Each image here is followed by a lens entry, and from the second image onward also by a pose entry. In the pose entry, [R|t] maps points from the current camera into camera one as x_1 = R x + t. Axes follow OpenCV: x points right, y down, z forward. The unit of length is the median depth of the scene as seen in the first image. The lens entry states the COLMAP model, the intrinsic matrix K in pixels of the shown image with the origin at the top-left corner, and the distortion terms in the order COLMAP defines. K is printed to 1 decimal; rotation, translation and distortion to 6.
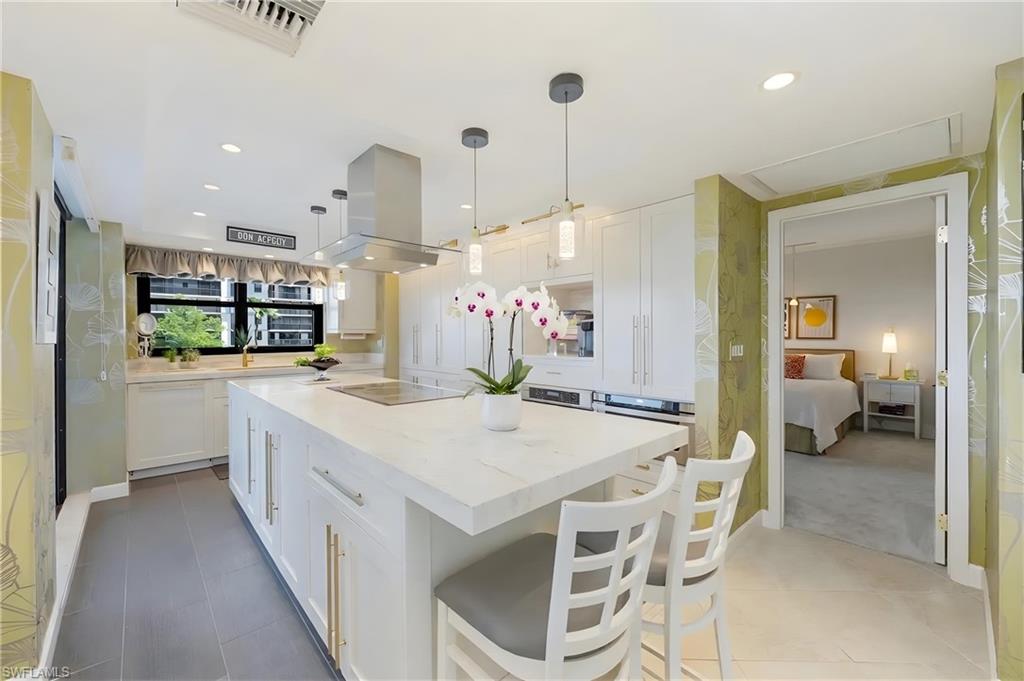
lens RADIAL K [[406.1, 0, 512.0], [0, 406.1, 340.5], [0, 0, 1]] dist [0.000359, 0.000080]
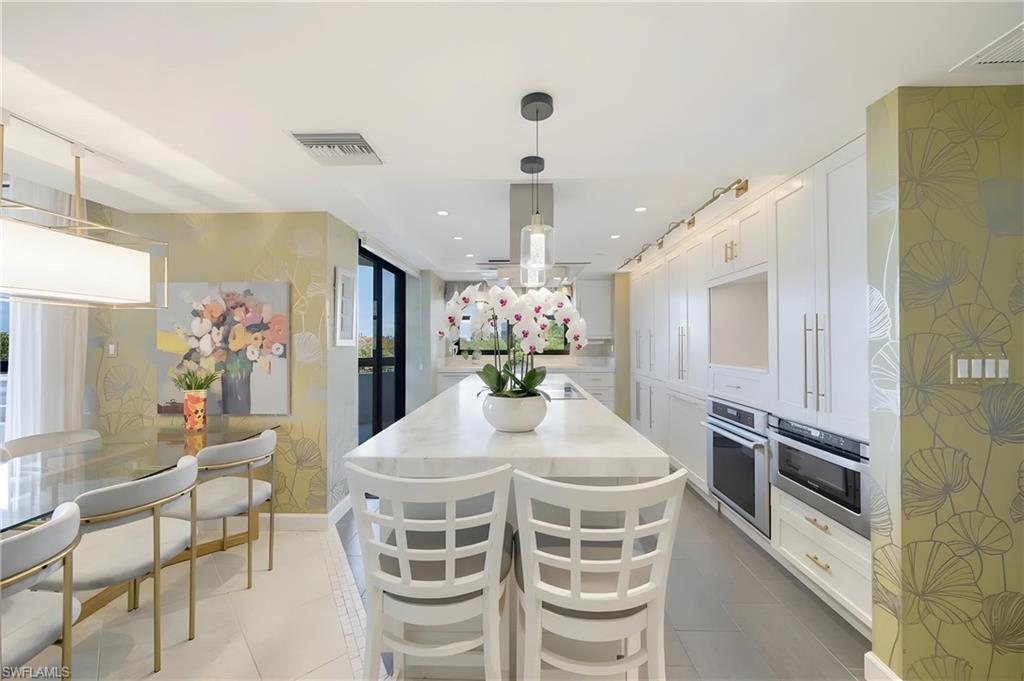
lens RADIAL K [[410.0, 0, 512.0], [0, 410.0, 340.5], [0, 0, 1]] dist [0.001133, -0.000120]
pose [[0.719627, -0.001141, -0.694359, 0.354944], [-0.006745, 0.999940, -0.008633, -0.003603], [0.694328, 0.010896, 0.719577, 0.081878]]
